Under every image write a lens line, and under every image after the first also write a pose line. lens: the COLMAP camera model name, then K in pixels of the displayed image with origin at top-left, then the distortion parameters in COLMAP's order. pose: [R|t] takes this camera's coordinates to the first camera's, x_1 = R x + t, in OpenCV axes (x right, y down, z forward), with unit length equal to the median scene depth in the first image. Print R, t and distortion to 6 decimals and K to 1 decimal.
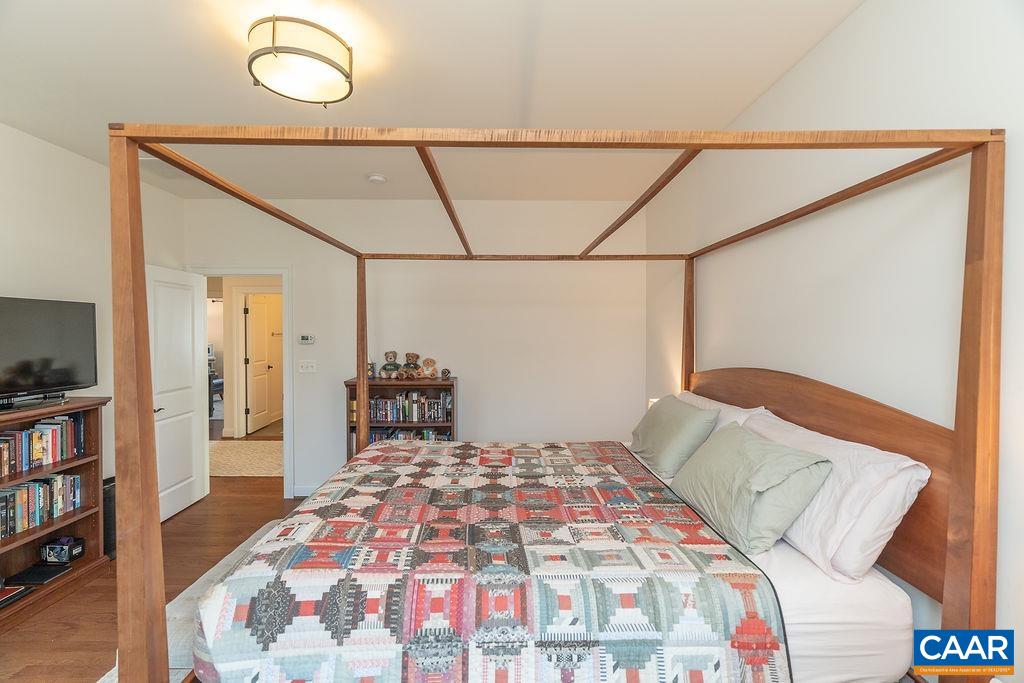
lens RADIAL K [[458.8, 0, 511.9], [0, 458.8, 338.7], [0, 0, 1]] dist [-0.008061, 0.001481]
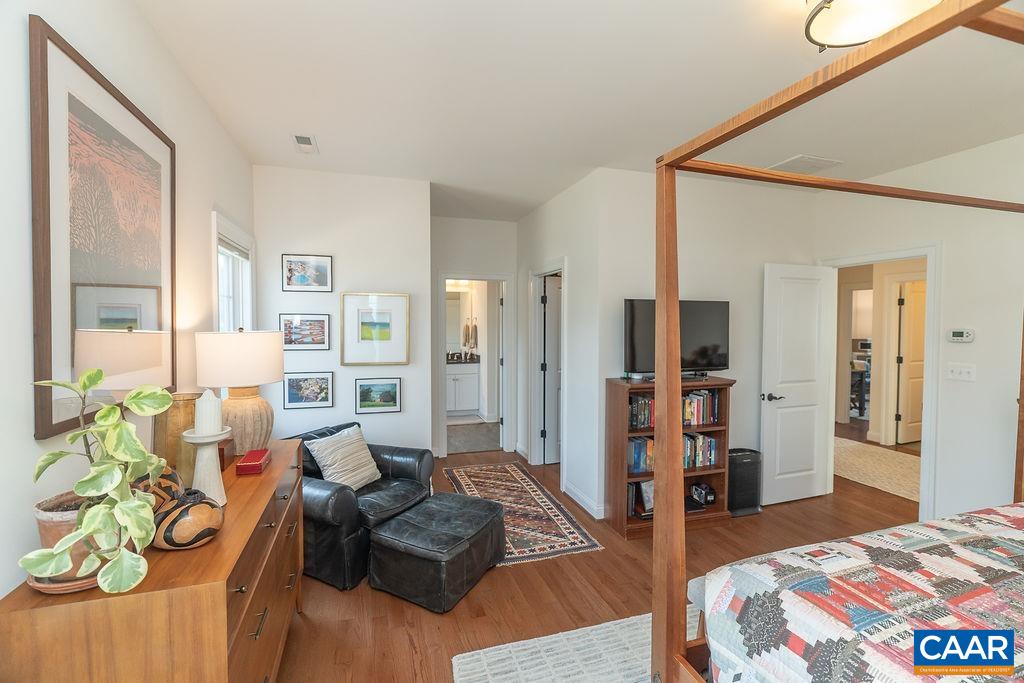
lens RADIAL K [[458.8, 0, 510.8], [0, 458.8, 338.3], [0, 0, 1]] dist [-0.008061, 0.001481]
pose [[0.279803, 0.030817, -0.959563, 0.102768], [-0.019411, 0.999462, 0.026439, -0.000491], [0.959861, 0.011228, 0.280251, 0.114170]]
